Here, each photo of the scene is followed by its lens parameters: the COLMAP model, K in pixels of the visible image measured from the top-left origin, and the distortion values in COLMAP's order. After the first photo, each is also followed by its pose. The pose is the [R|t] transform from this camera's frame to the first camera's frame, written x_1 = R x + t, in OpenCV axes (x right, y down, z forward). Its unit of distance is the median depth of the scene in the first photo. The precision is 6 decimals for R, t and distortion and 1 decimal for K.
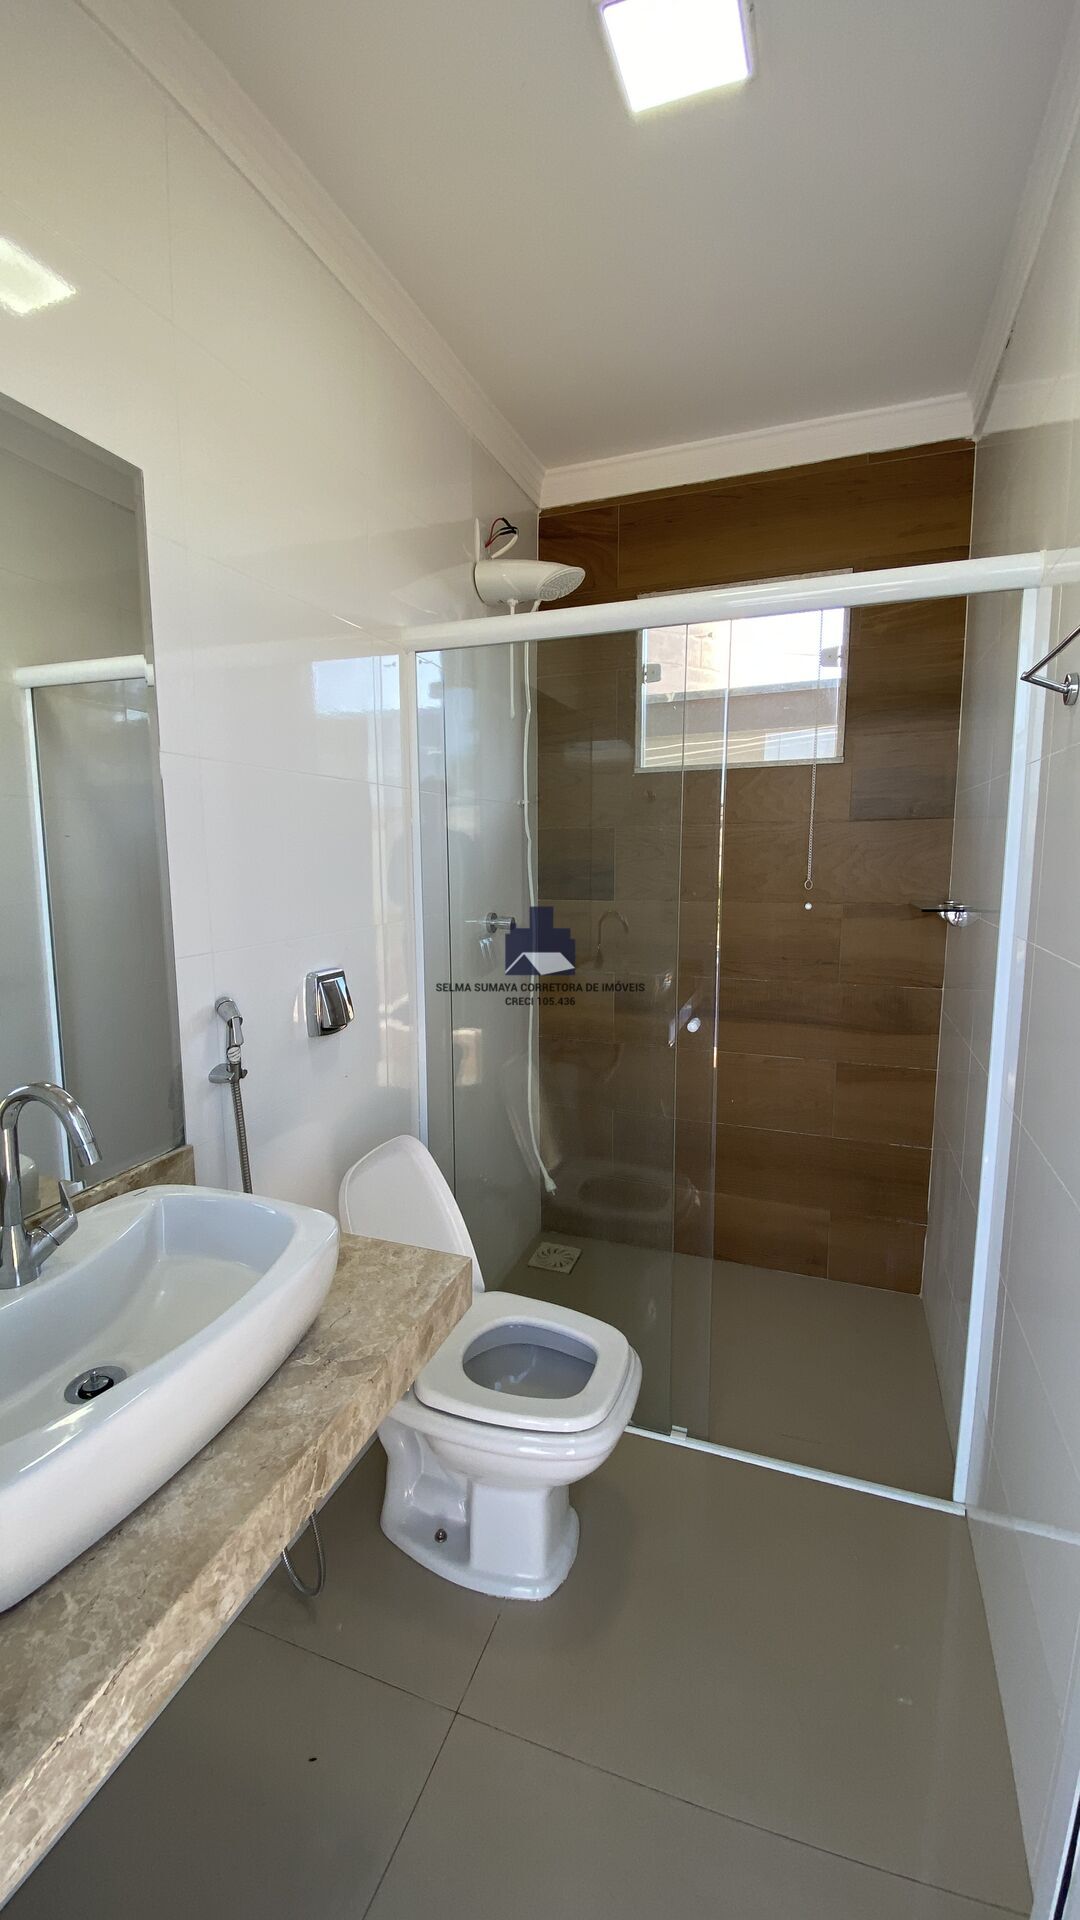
lens RADIAL K [[778.1, 0, 540.0], [0, 778.1, 960.0], [0, 0, 1]] dist [-0.000160, -0.013002]
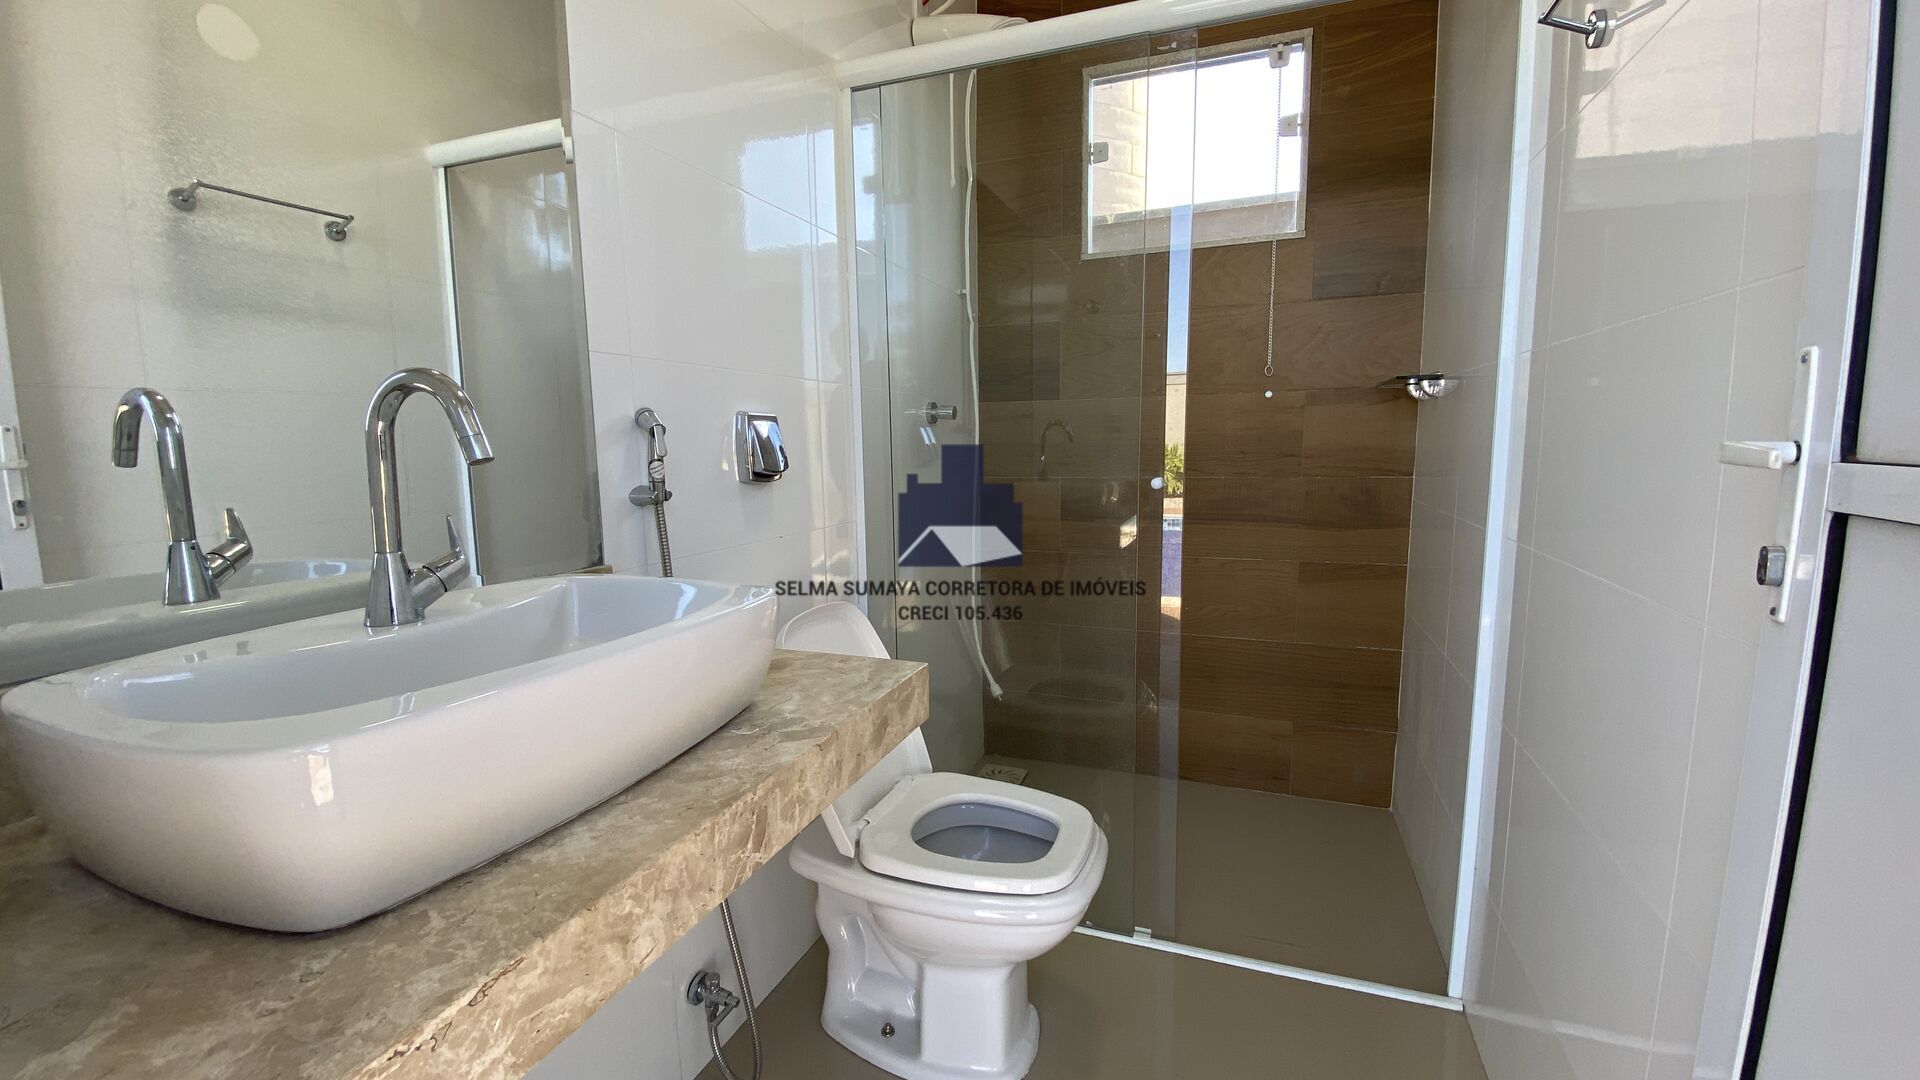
lens RADIAL K [[778.1, 0, 962.9], [0, 778.1, 551.4], [0, 0, 1]] dist [-0.000160, -0.013002]
pose [[0.999955, -0.007448, -0.005798, -0.035996], [0.007439, 0.999971, -0.001467, 0.214548], [0.005809, 0.001424, 0.999982, 0.104114]]
